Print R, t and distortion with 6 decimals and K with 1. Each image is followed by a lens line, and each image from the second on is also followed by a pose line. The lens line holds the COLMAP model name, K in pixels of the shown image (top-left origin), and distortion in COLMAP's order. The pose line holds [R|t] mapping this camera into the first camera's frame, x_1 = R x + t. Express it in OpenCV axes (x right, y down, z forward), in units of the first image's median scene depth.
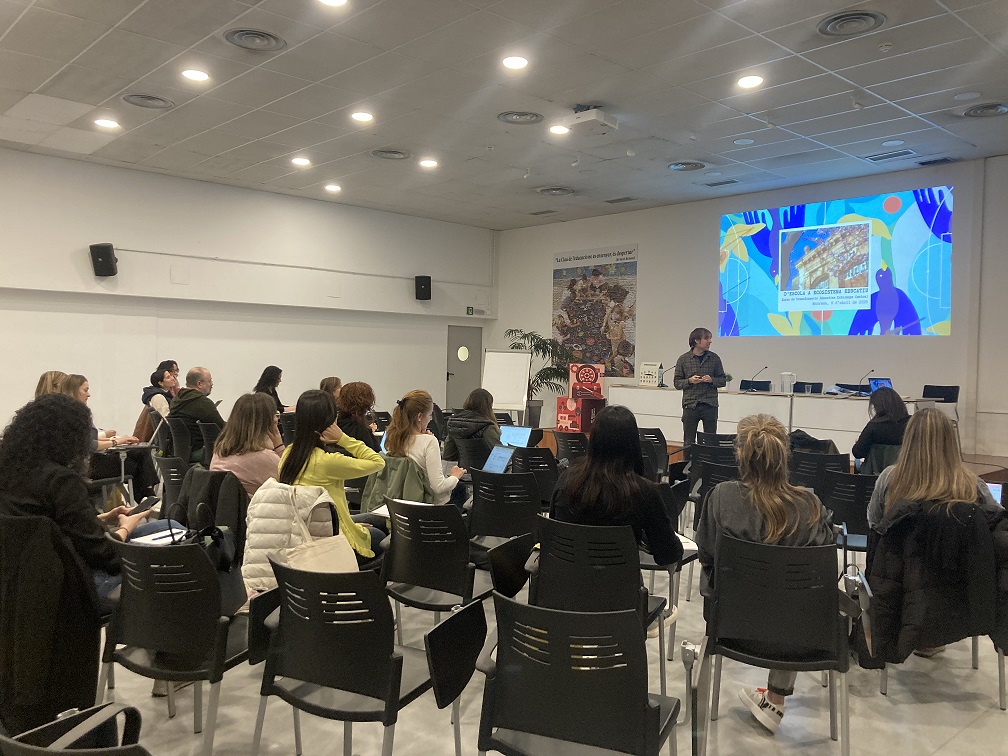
lens RADIAL K [[827.8, 0, 524.0], [0, 827.8, 371.6], [0, 0, 1]] dist [0.047406, -0.009184]
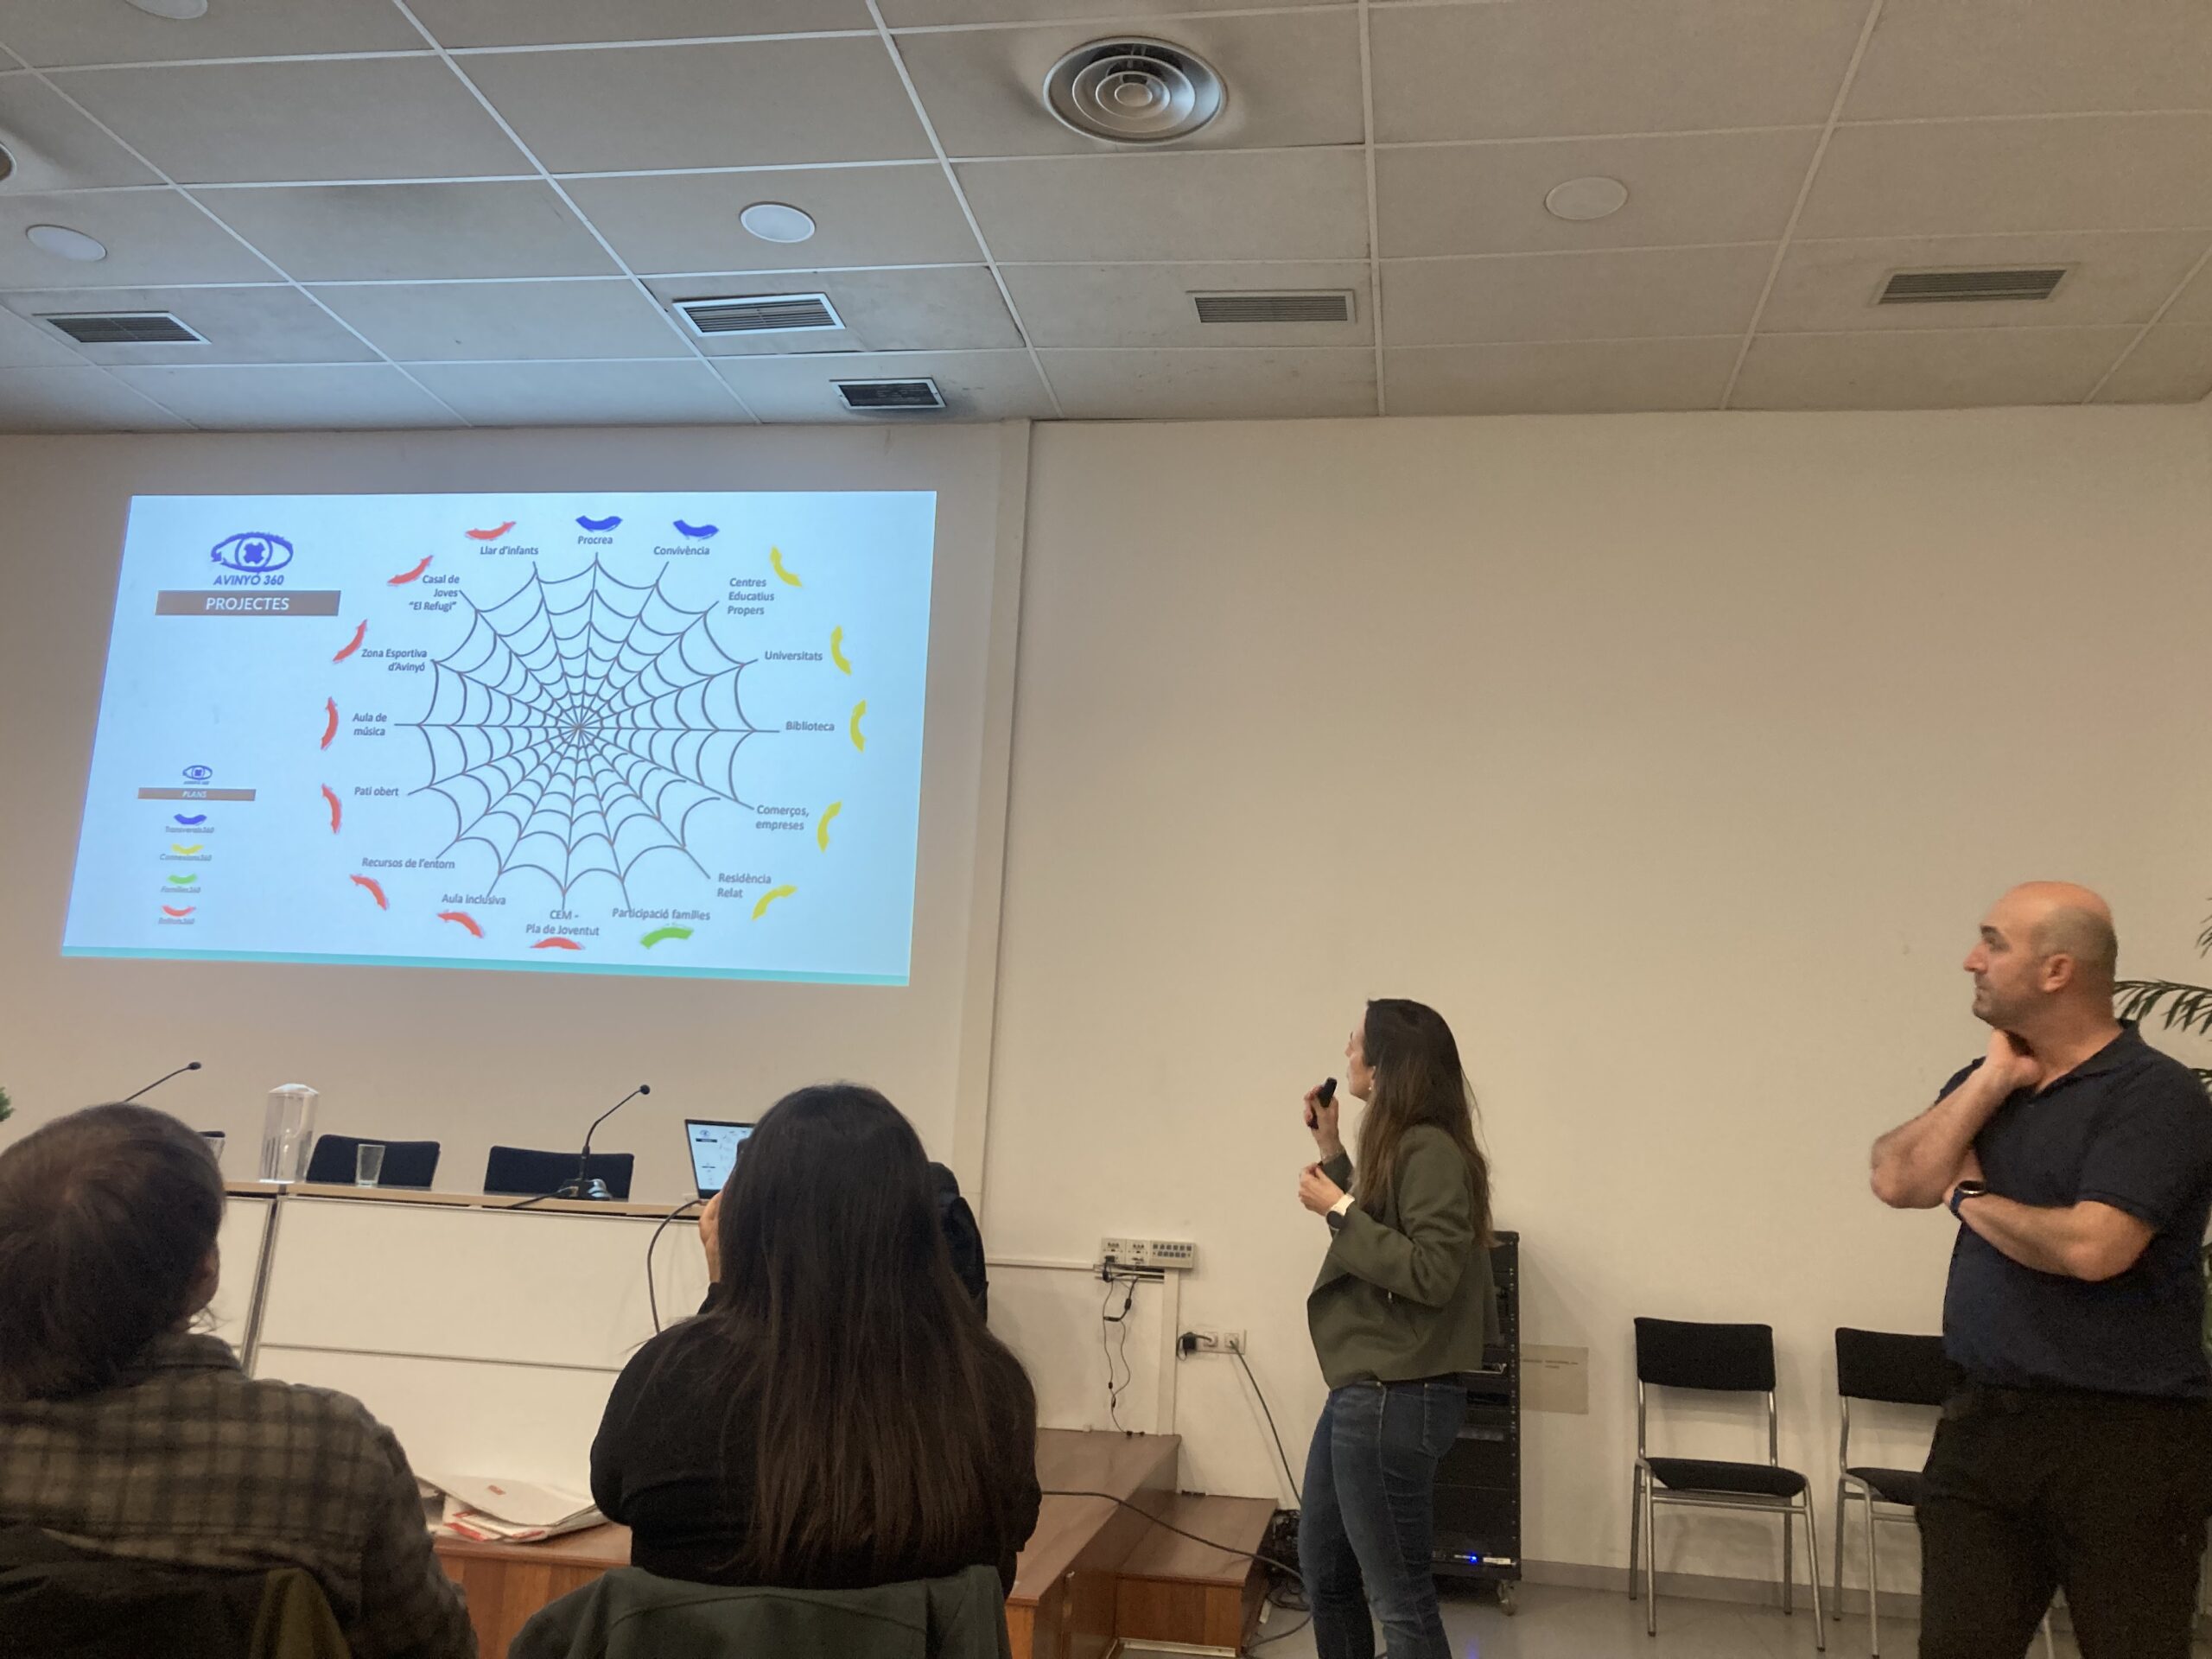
lens RADIAL K [[1816.6, 0, 1108.4], [0, 1816.6, 824.4], [0, 0, 1]] dist [0.047406, -0.009184]
pose [[0.787041, 0.148294, 0.598811, 0.141686], [-0.027854, 0.978230, -0.205646, 0.020782], [-0.616271, 0.145173, 0.774038, 0.359285]]
